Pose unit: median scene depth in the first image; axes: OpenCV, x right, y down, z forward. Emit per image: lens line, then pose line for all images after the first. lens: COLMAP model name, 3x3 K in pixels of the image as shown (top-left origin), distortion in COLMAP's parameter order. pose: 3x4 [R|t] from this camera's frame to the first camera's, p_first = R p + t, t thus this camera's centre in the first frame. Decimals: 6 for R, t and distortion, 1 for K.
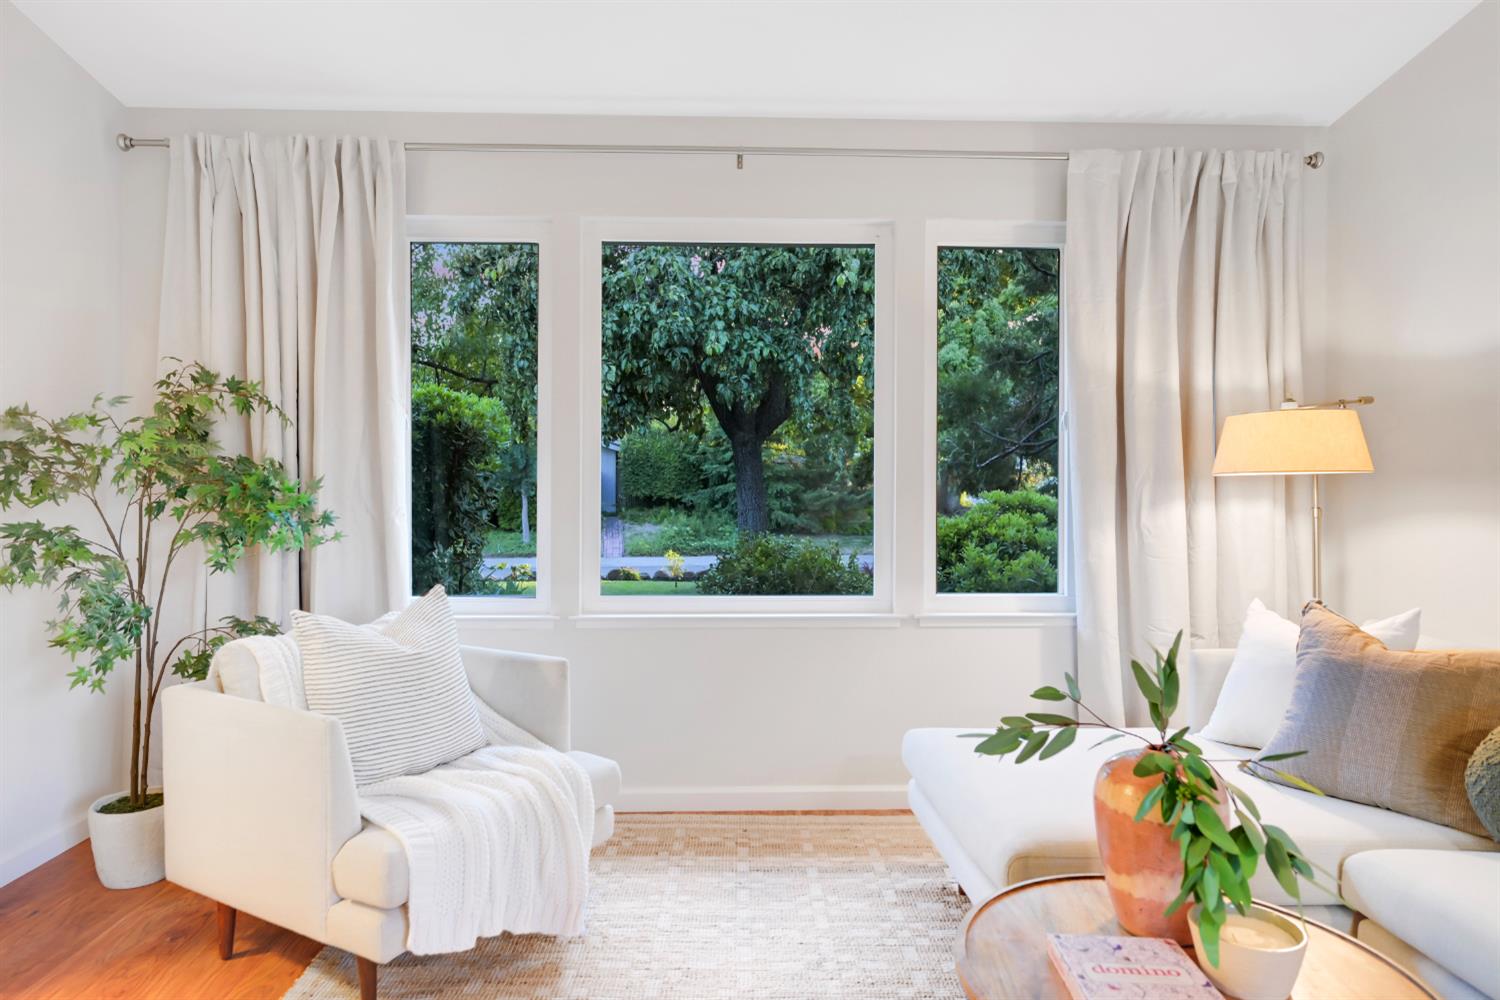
lens RADIAL K [[871.8, 0, 750.0], [0, 871.8, 500.0], [0, 0, 1]] dist [-0.016780, -0.000252]
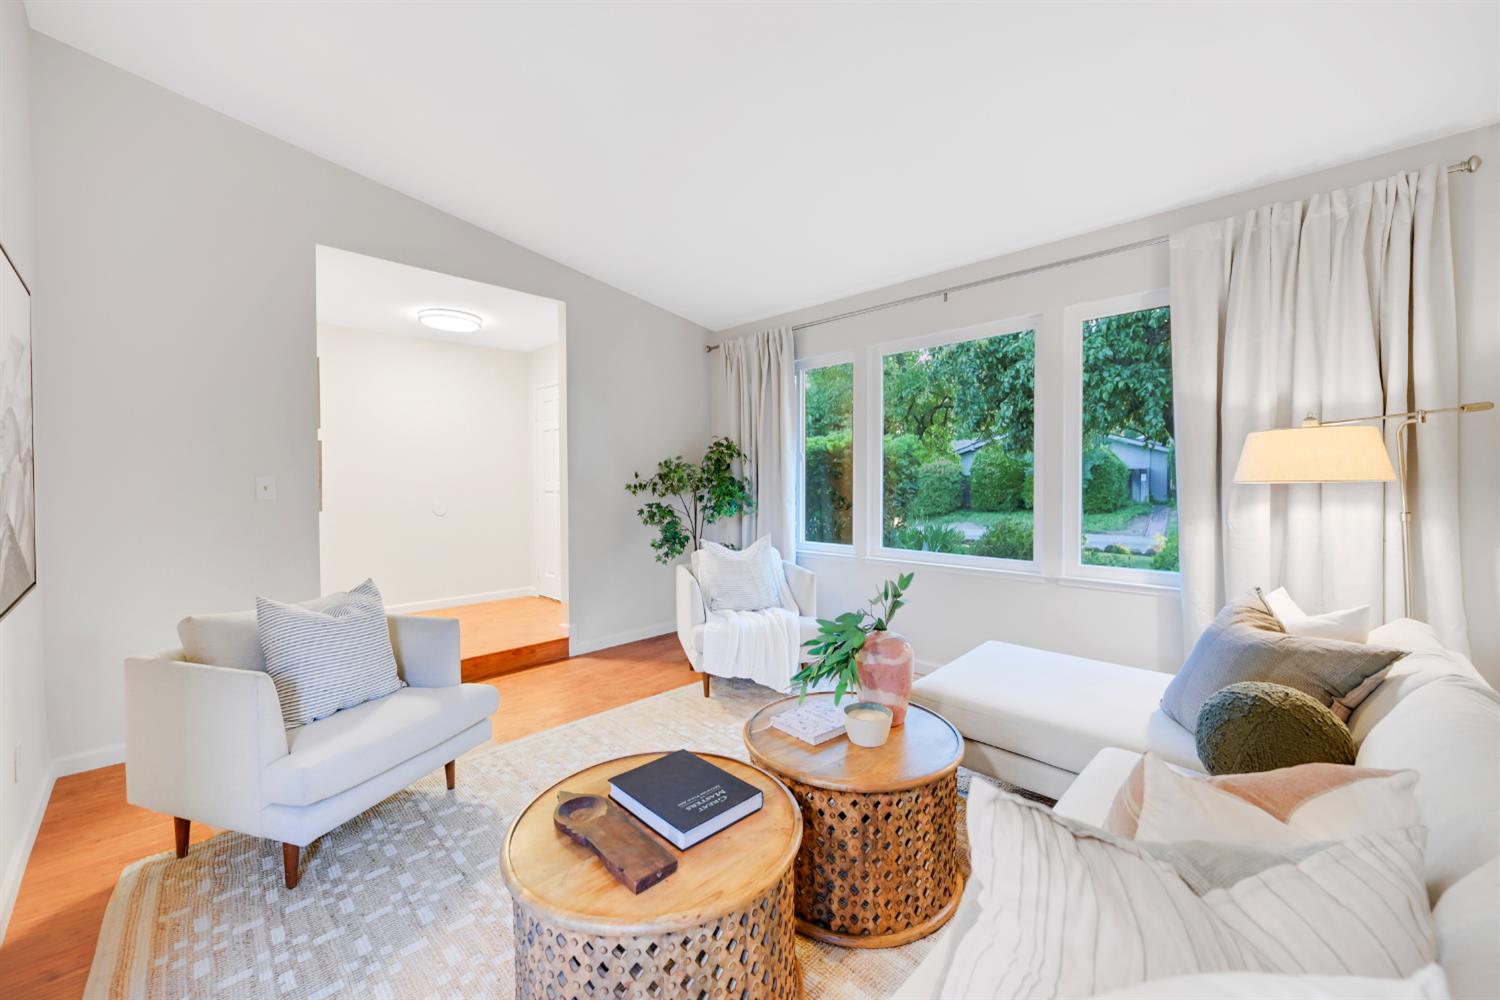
lens RADIAL K [[600.7, 0, 750.1], [0, 600.7, 493.8], [0, 0, 1]] dist [0.001231, 0.000099]
pose [[0.681304, 0.008655, -0.731950, 0.597056], [-0.003253, 0.999956, 0.008796, -0.016683], [0.731994, -0.003612, 0.681302, -0.080074]]
